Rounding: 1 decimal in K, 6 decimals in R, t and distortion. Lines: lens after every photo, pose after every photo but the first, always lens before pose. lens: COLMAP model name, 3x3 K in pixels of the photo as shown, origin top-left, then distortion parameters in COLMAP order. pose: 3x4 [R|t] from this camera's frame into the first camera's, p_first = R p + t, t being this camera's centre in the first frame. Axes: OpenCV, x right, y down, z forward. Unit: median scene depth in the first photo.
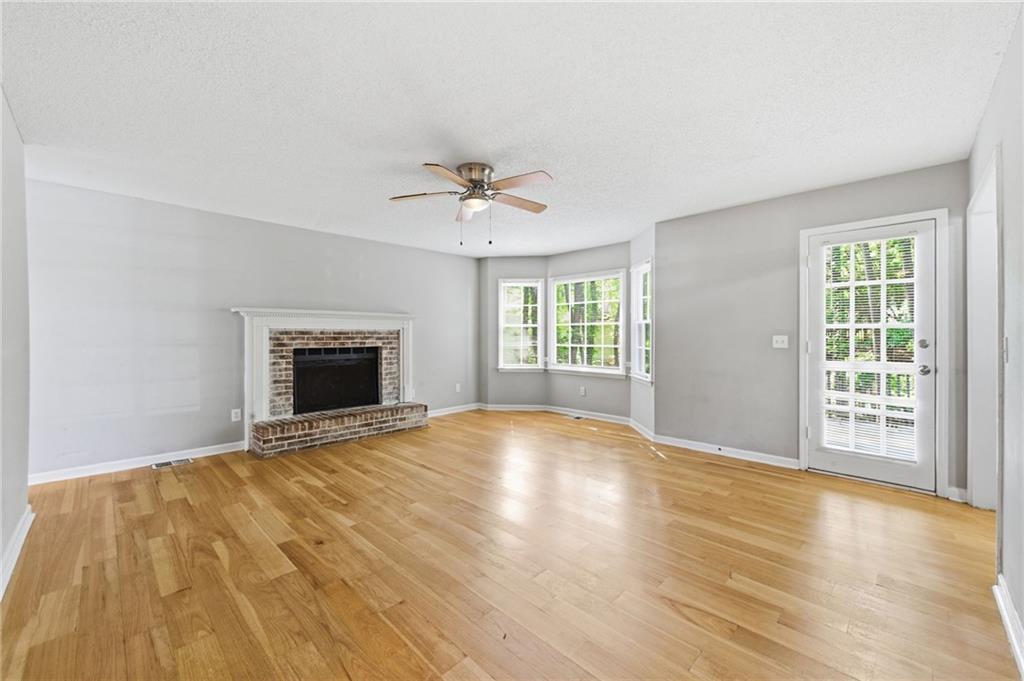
lens RADIAL K [[406.9, 0, 512.0], [0, 406.9, 340.5], [0, 0, 1]] dist [0.001490, 0.000177]
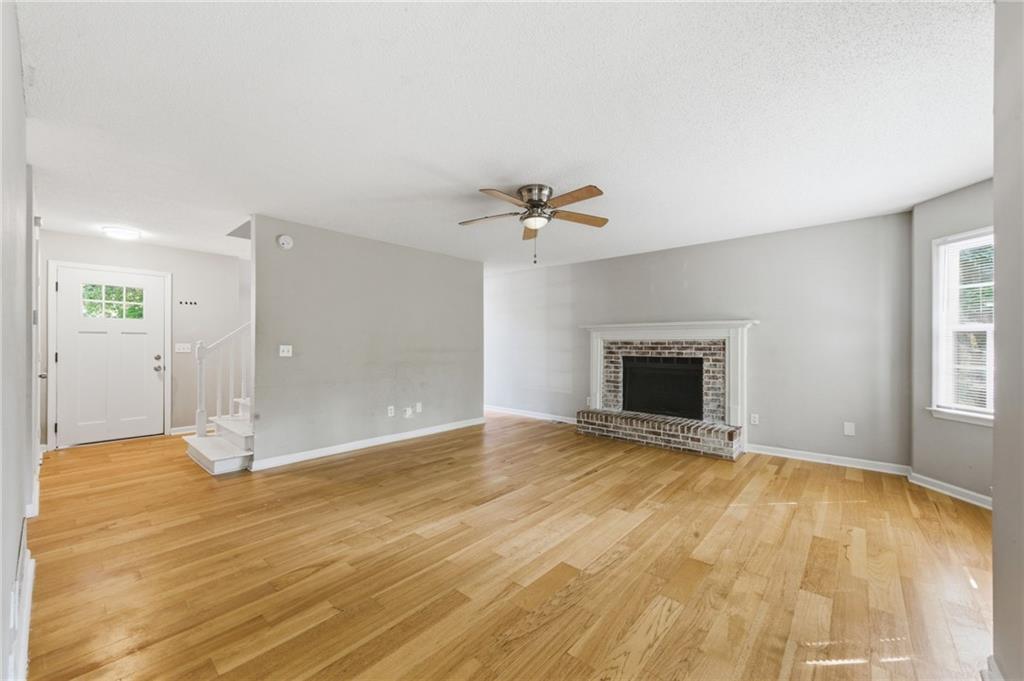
lens RADIAL K [[406.9, 0, 512.0], [0, 406.9, 340.5], [0, 0, 1]] dist [0.001490, 0.000177]
pose [[0.050484, -0.008027, -0.998693, 0.661456], [-0.017985, 0.999798, -0.008945, -0.009730], [0.998563, 0.018413, 0.050329, 0.599926]]
